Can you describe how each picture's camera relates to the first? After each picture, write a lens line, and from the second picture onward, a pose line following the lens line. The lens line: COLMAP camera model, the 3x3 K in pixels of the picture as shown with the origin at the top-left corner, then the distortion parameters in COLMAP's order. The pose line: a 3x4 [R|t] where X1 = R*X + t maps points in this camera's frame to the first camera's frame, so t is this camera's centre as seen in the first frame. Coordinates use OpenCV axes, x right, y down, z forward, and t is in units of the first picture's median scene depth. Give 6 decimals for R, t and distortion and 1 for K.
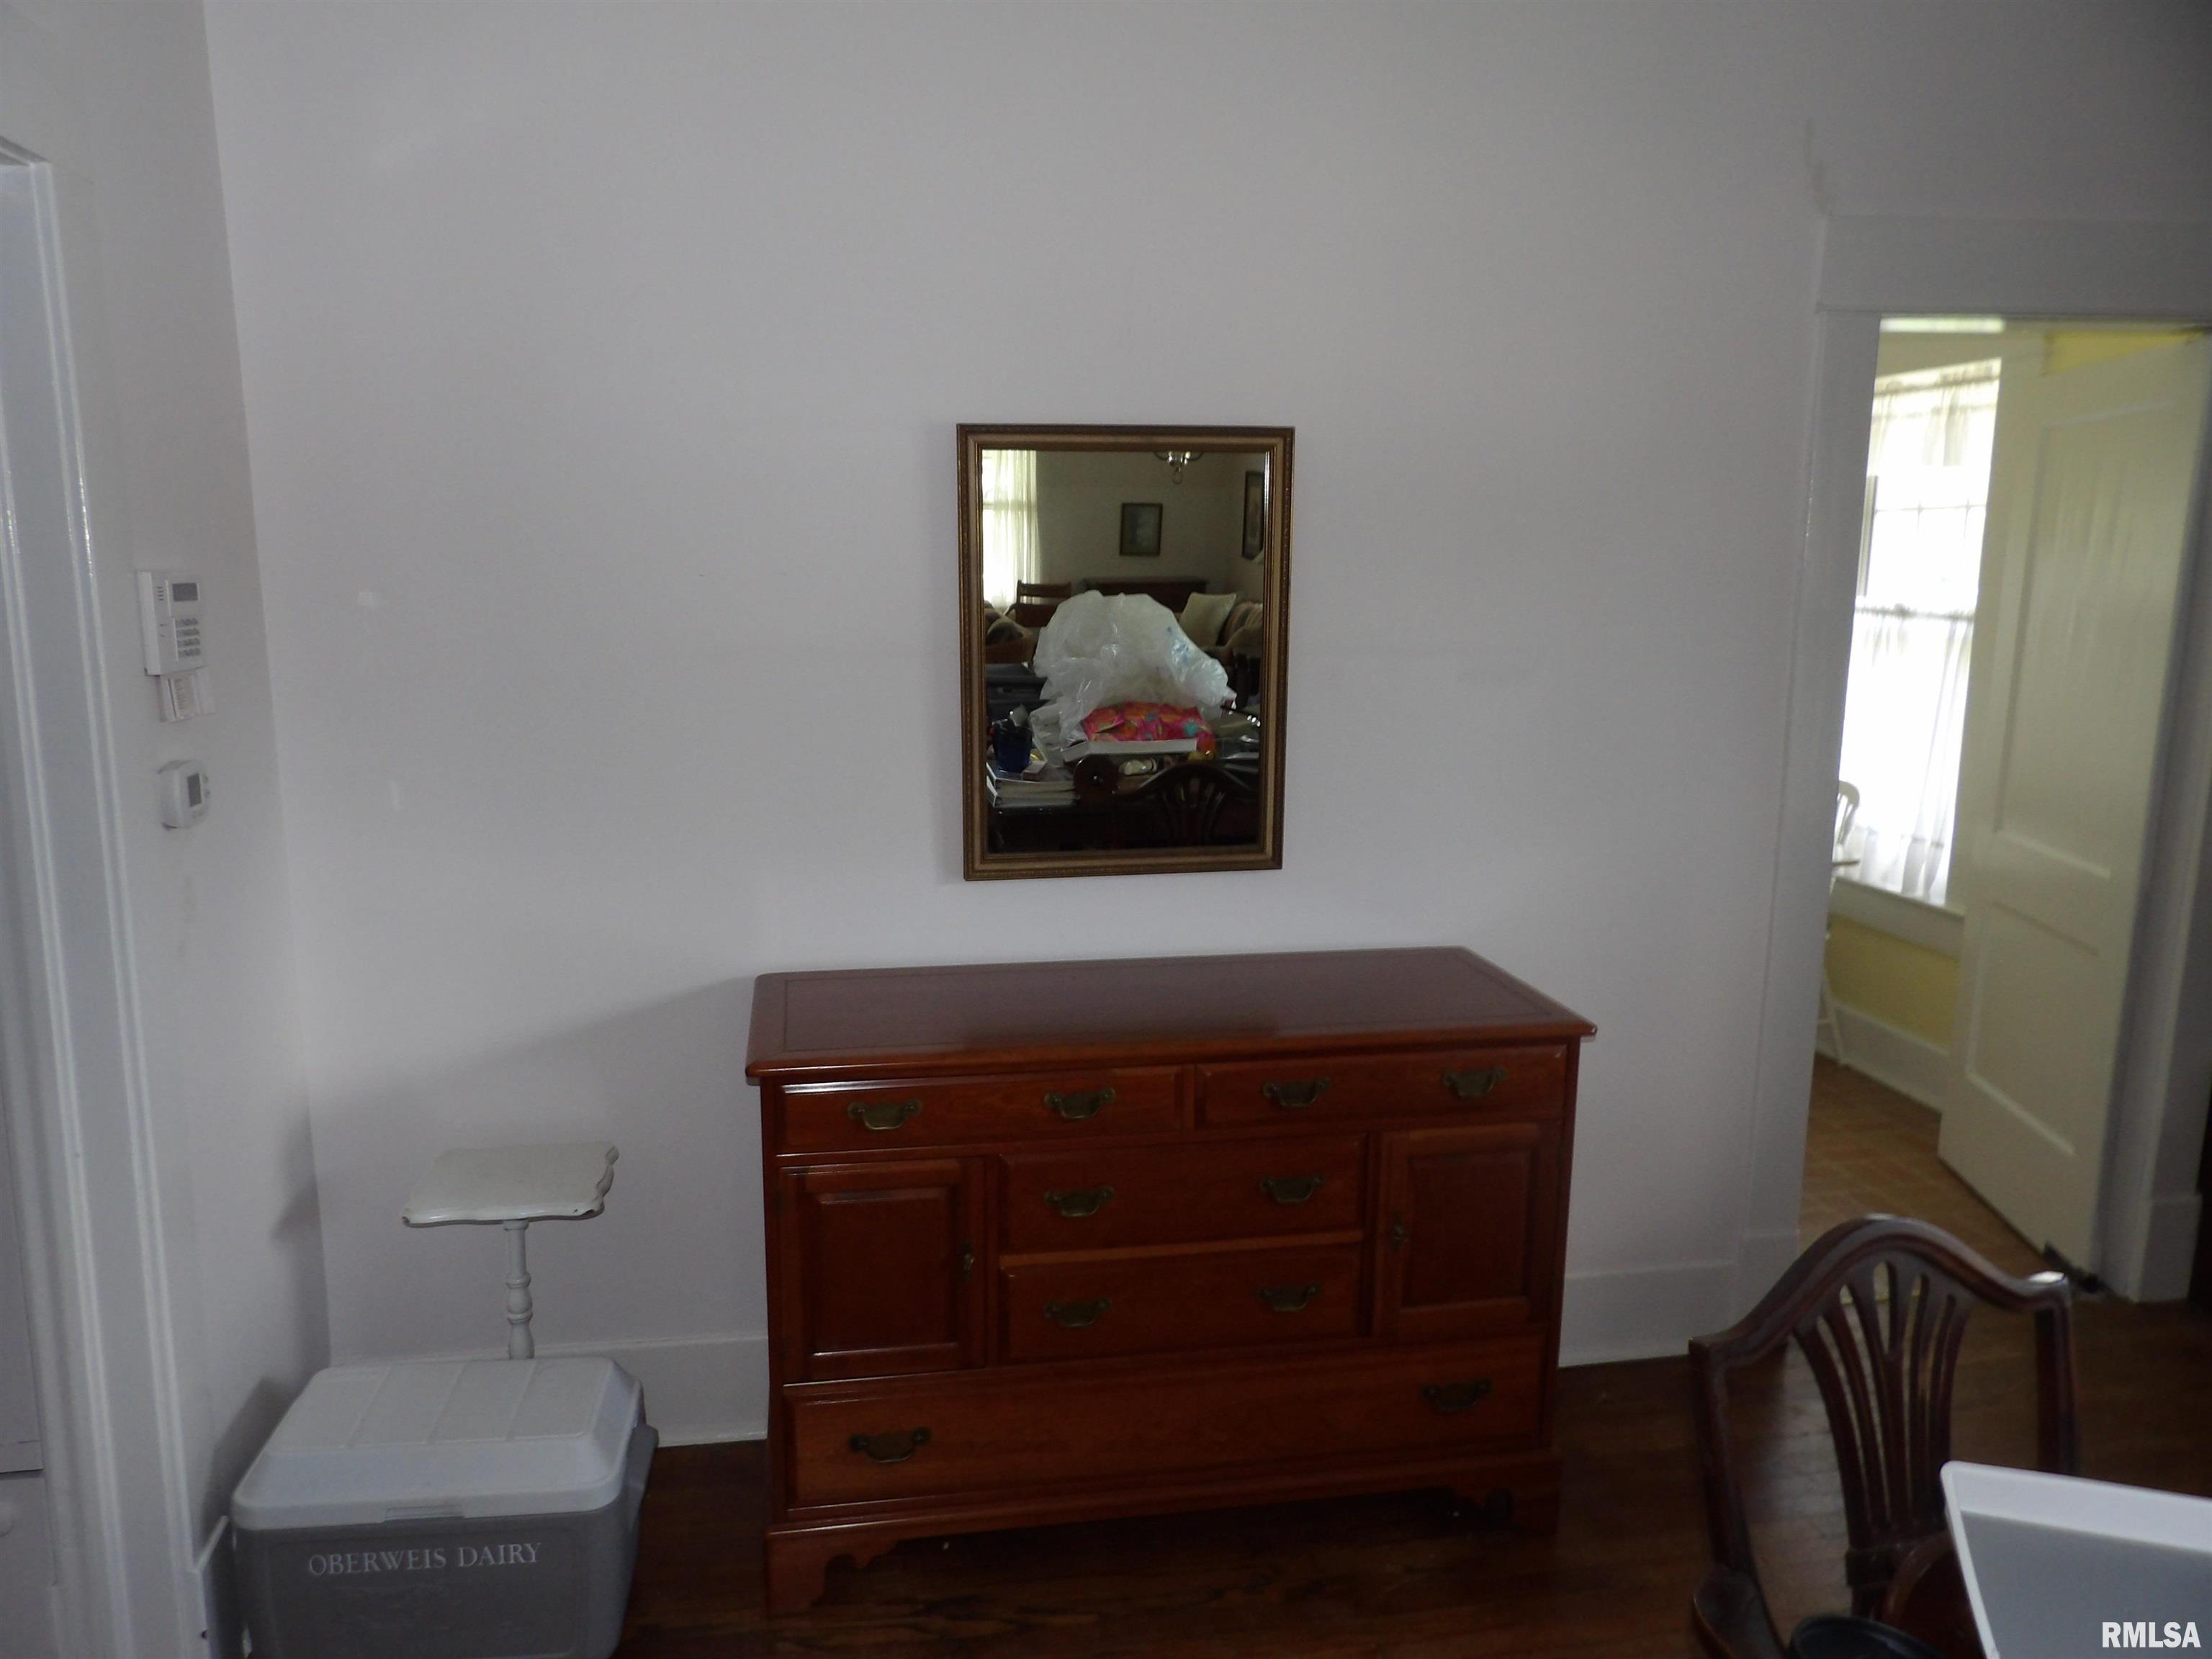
lens RADIAL K [[1592.7, 0, 1106.0], [0, 1592.7, 829.5], [0, 0, 1]] dist [-0.039079, 0.057452]
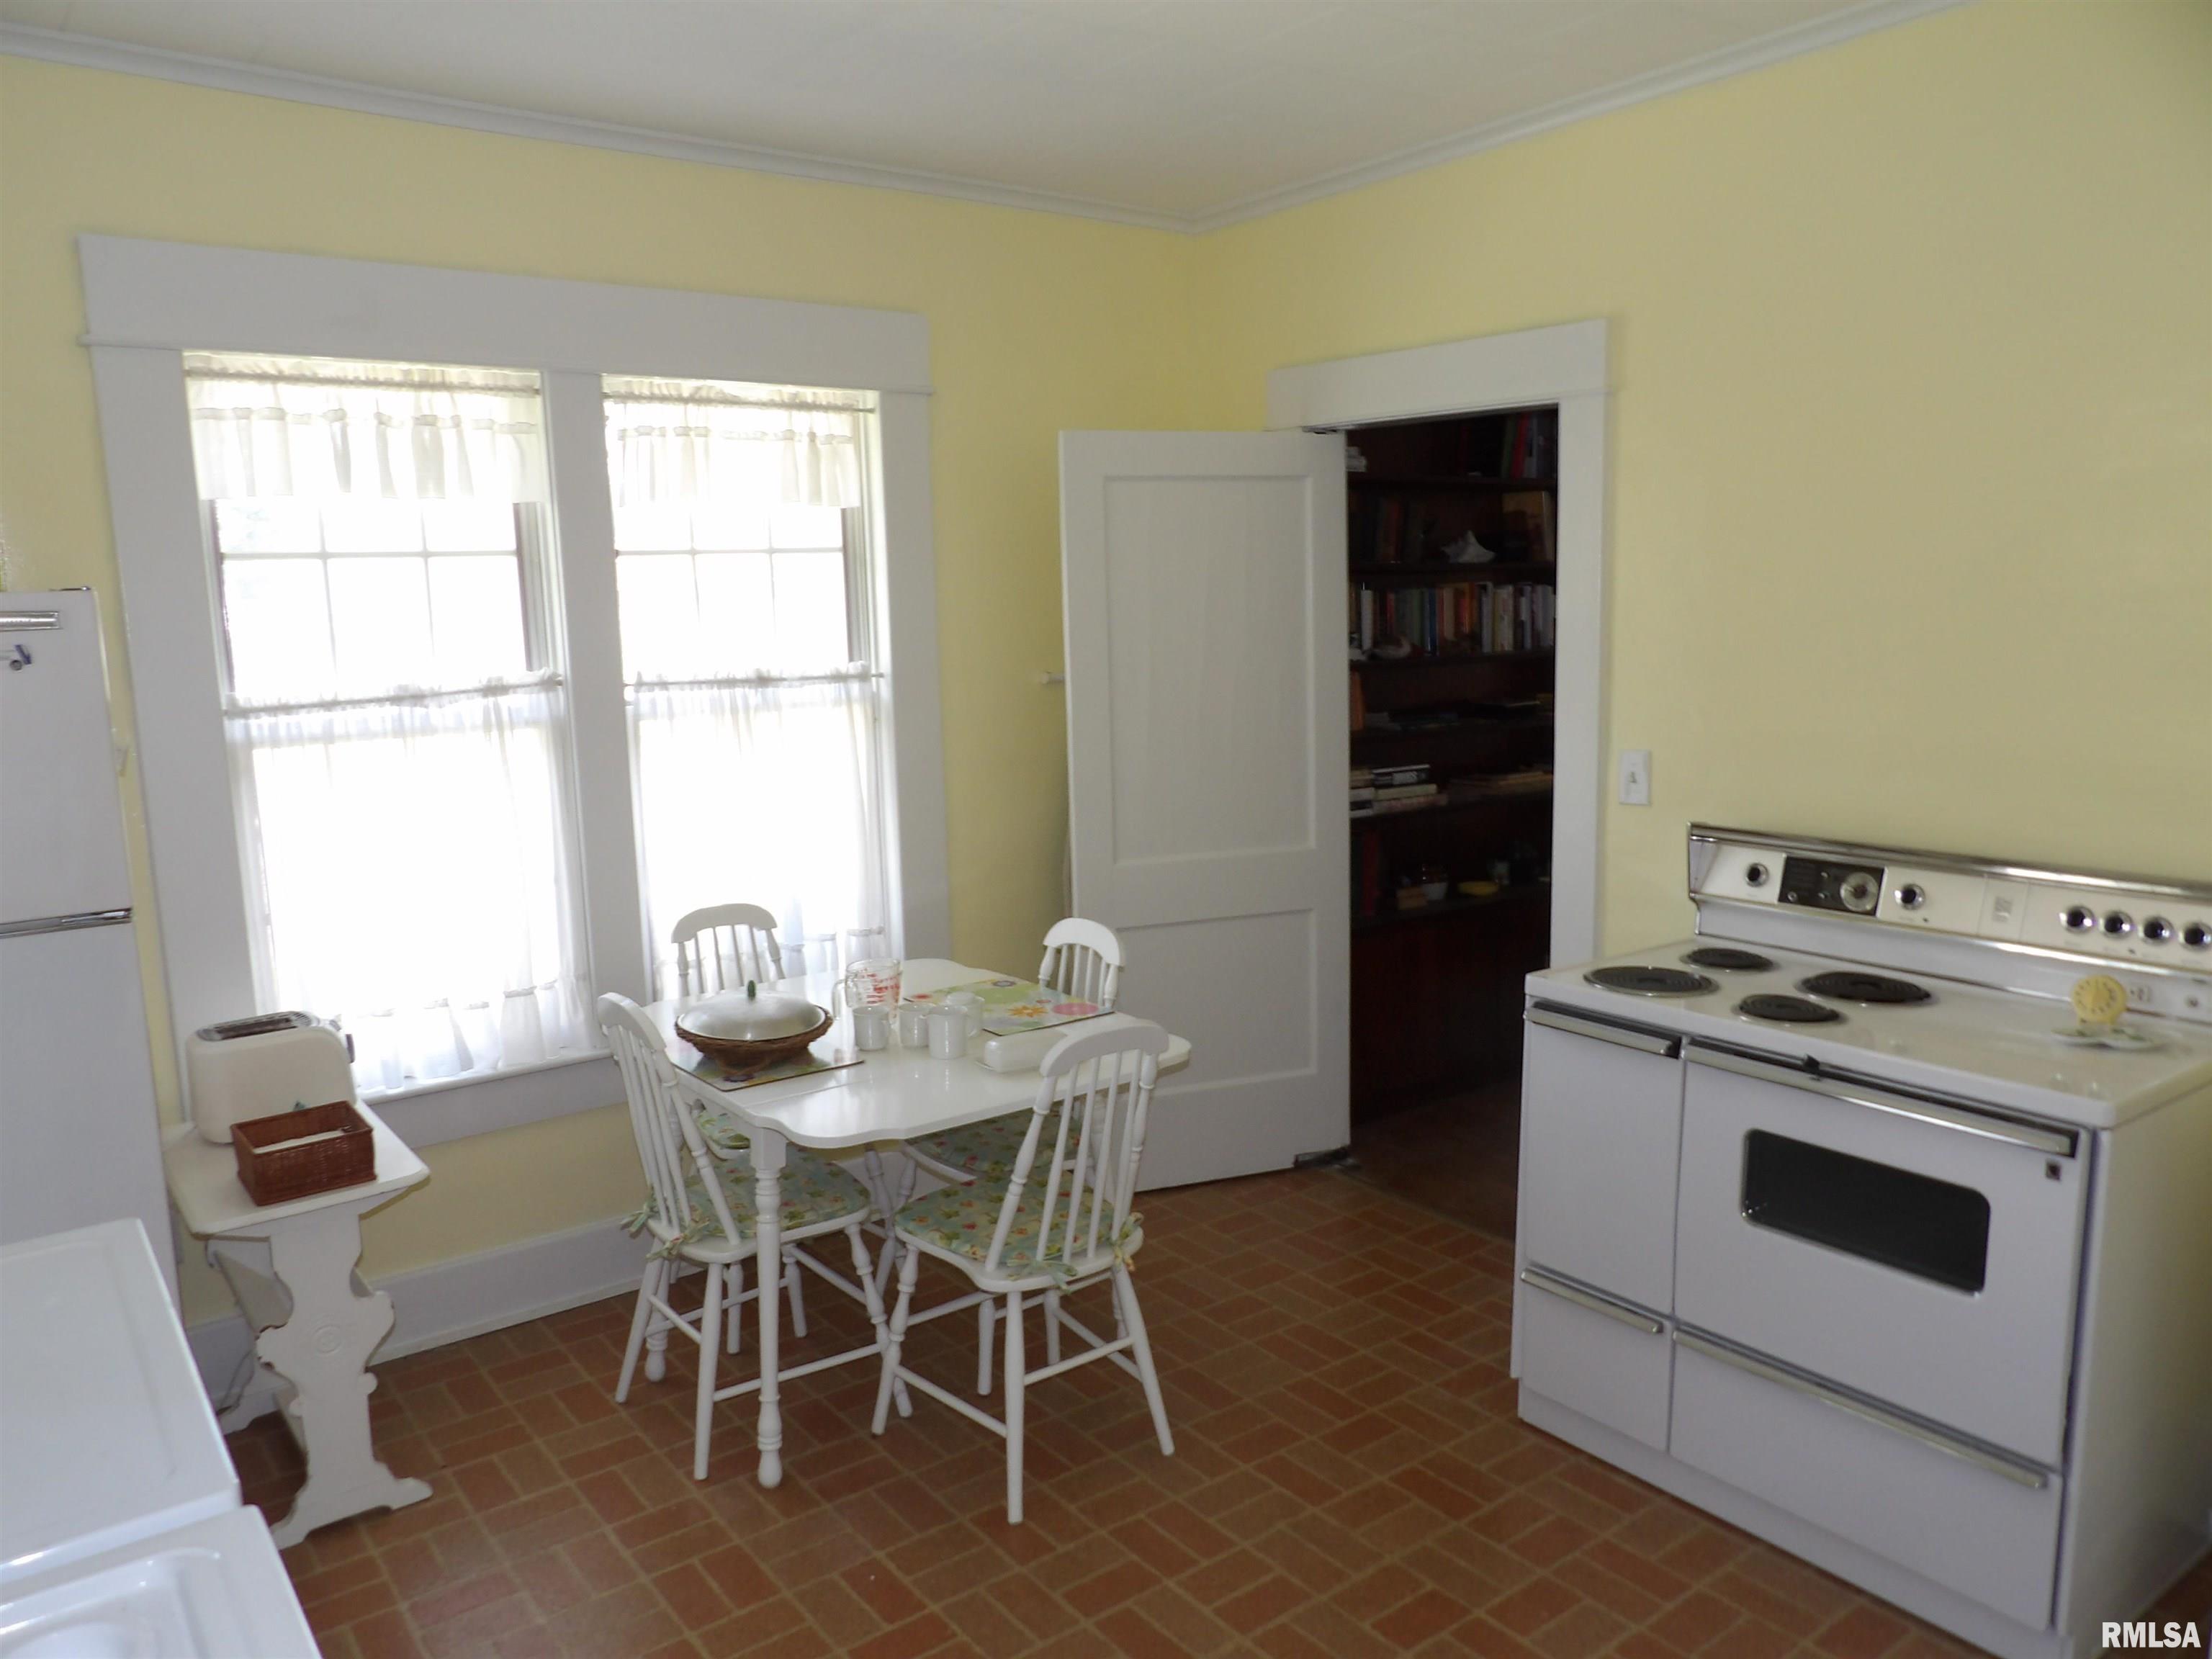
lens RADIAL K [[1592.7, 0, 1106.0], [0, 1592.7, 829.5], [0, 0, 1]] dist [-0.039079, 0.057452]
pose [[-0.443451, -0.136307, 0.885873, -0.302624], [0.176866, 0.955627, 0.235576, -0.224474], [-0.878675, 0.261147, -0.399665, 1.190583]]
